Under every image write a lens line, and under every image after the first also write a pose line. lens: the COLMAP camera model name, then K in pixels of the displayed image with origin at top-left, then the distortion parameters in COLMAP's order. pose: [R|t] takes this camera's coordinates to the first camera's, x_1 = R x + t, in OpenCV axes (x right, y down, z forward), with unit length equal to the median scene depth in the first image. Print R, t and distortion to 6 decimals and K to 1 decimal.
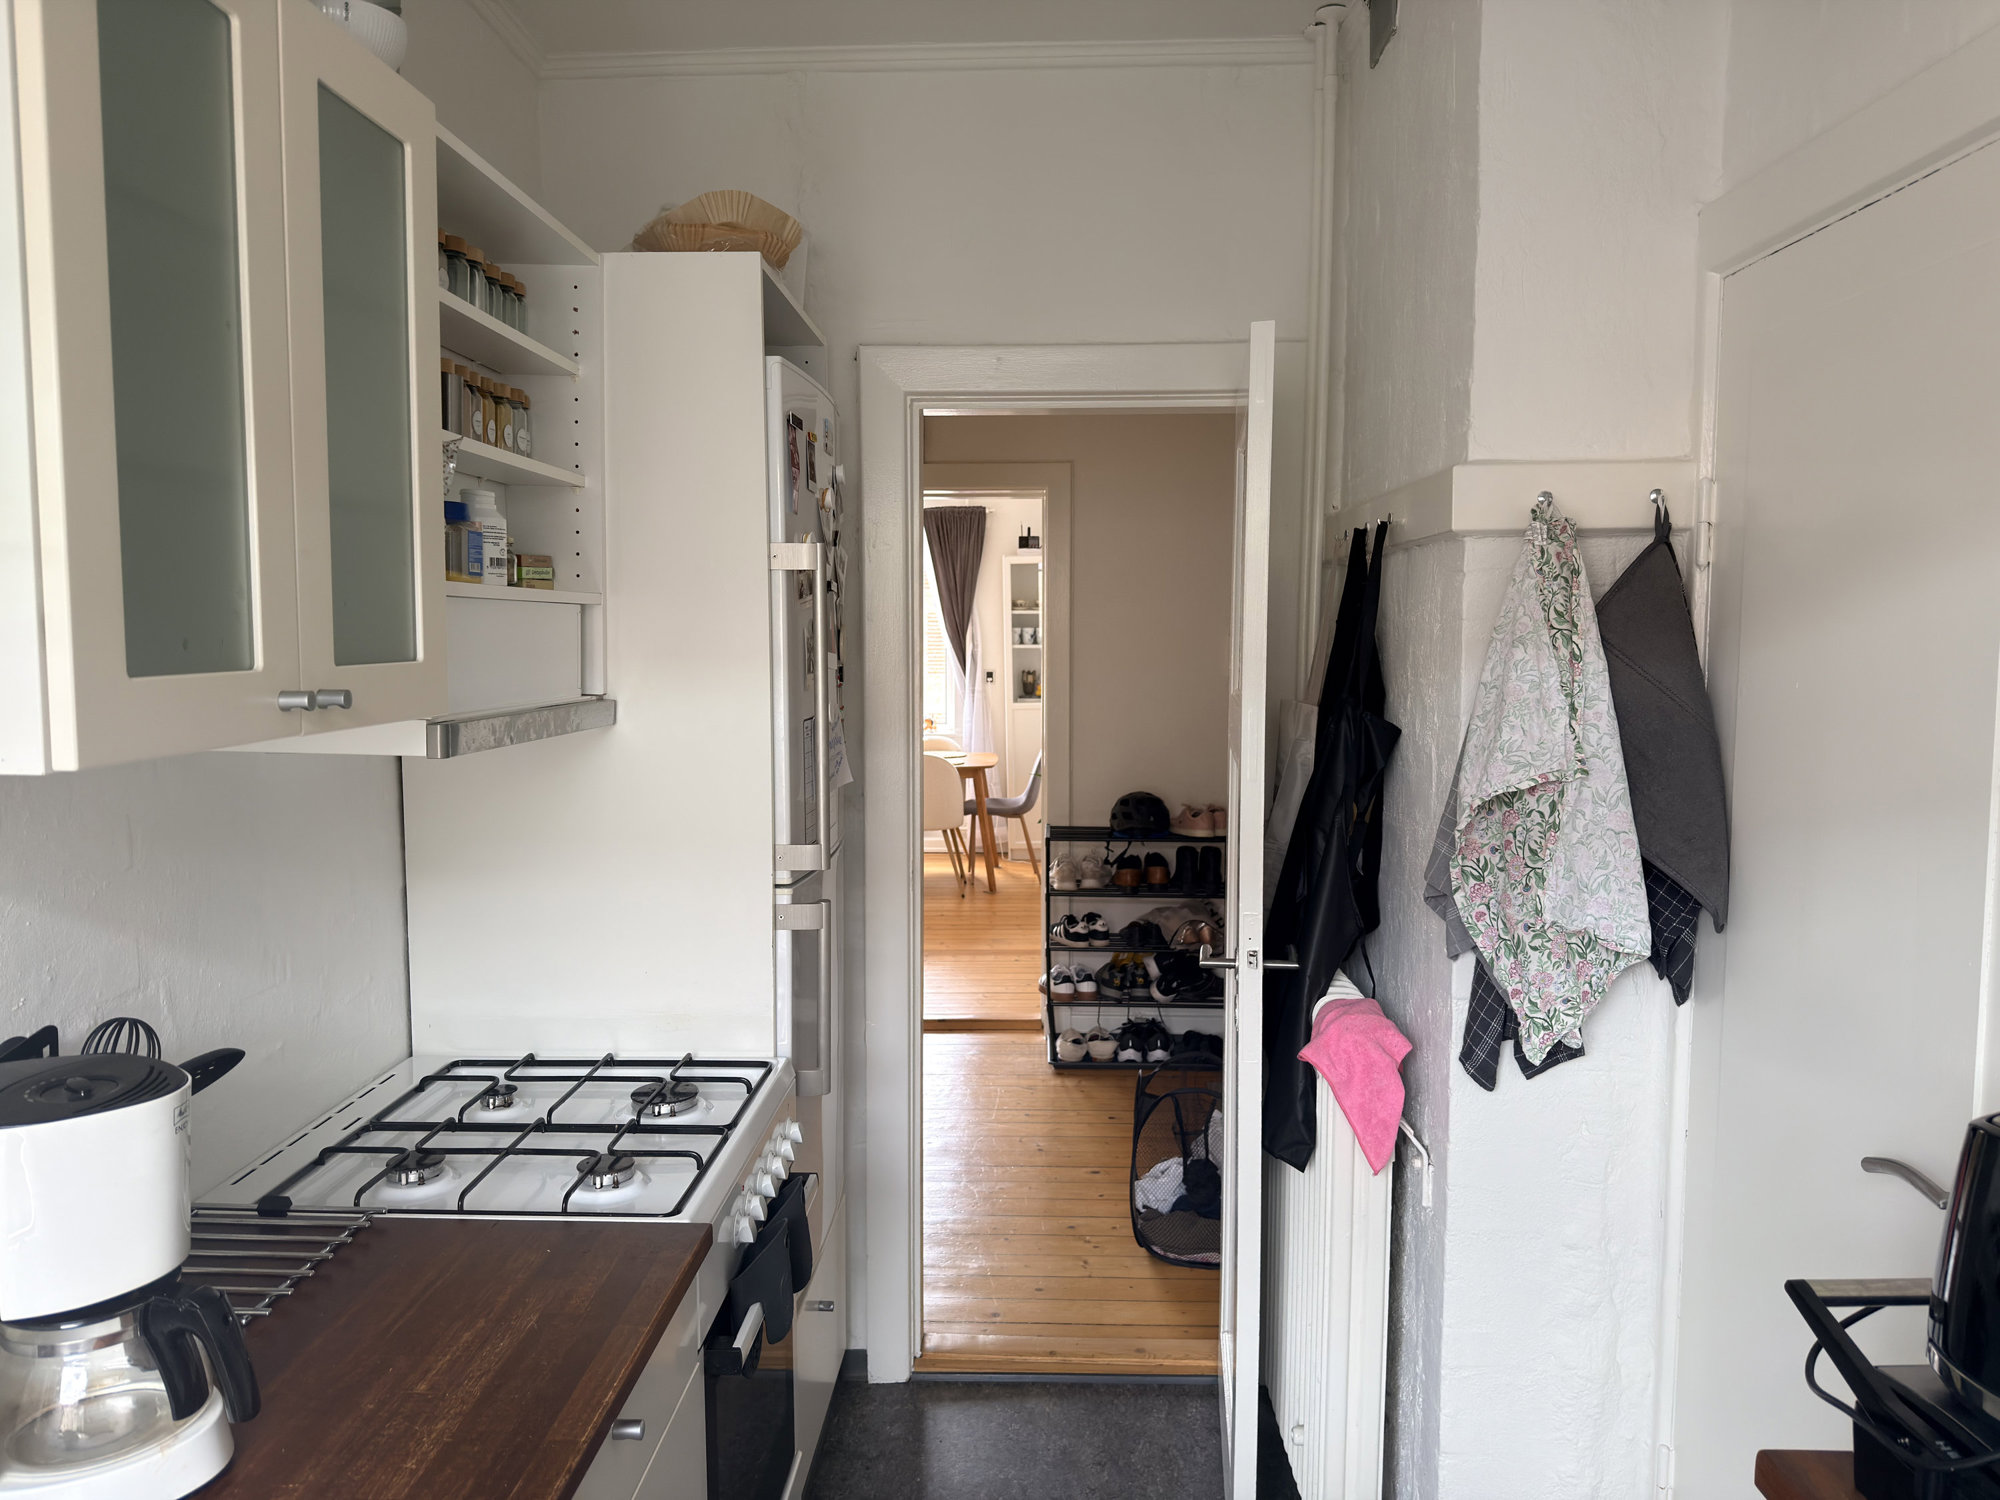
lens RADIAL K [[1409.6, 0, 1000.0], [0, 1409.6, 750.0], [0, 0, 1]] dist [0.088415, -0.108556]
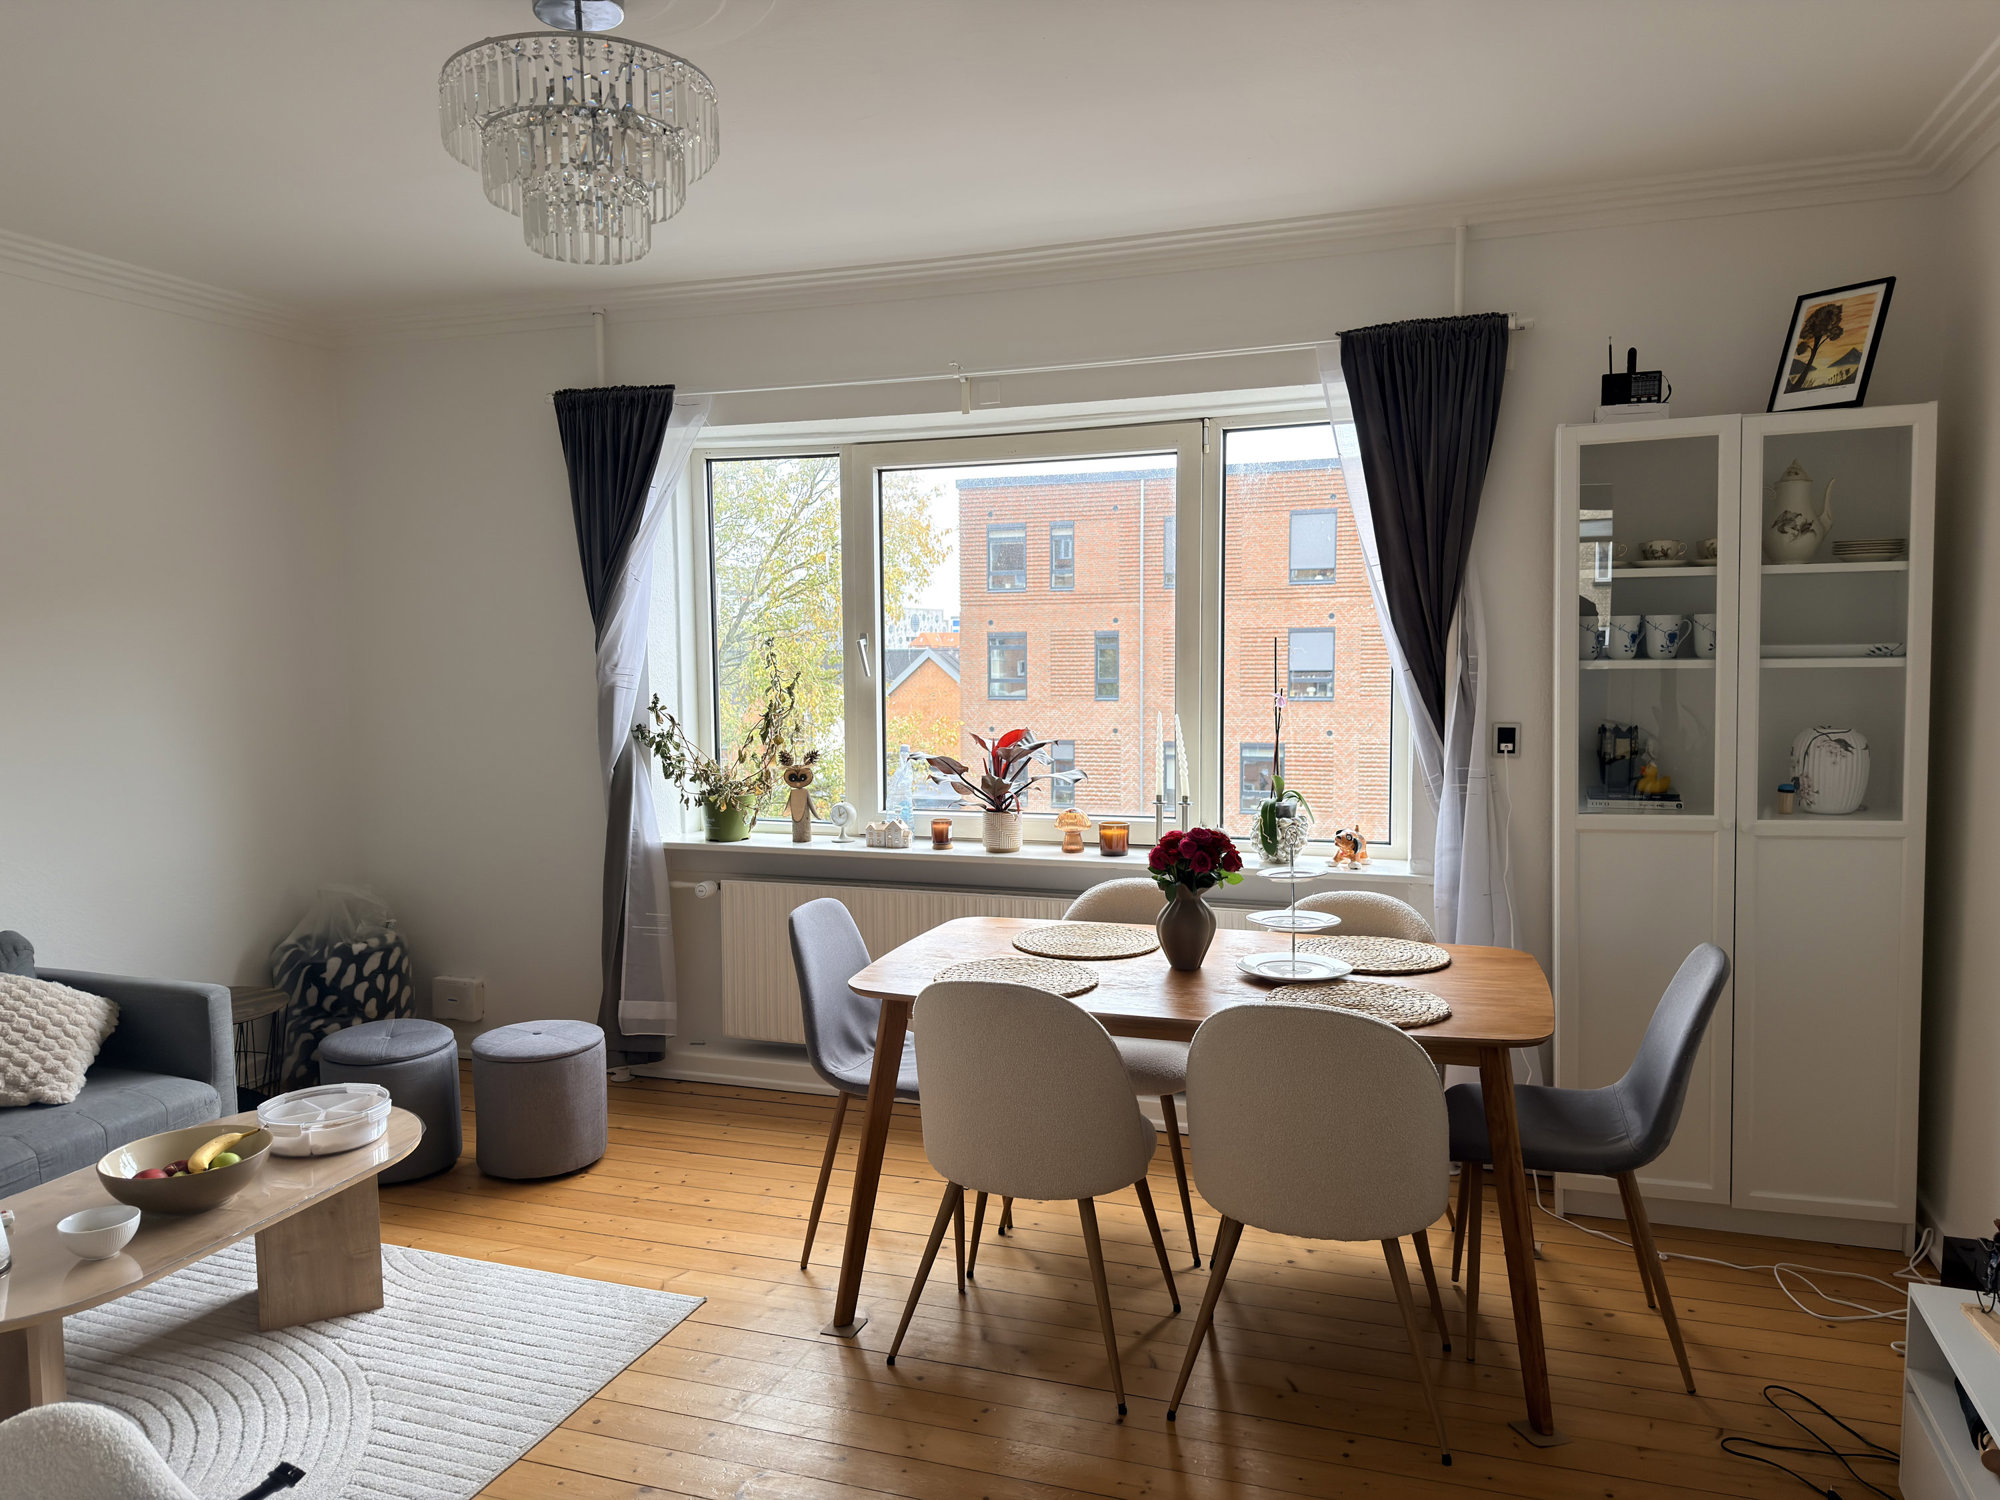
lens RADIAL K [[1409.6, 0, 1000.0], [0, 1409.6, 750.0], [0, 0, 1]] dist [0.088415, -0.108556]
pose [[0.954965, 0.015374, -0.296321, -0.025751], [-0.015786, 0.999875, 0.001003, -0.048615], [0.296299, 0.003720, 0.955088, 0.589040]]
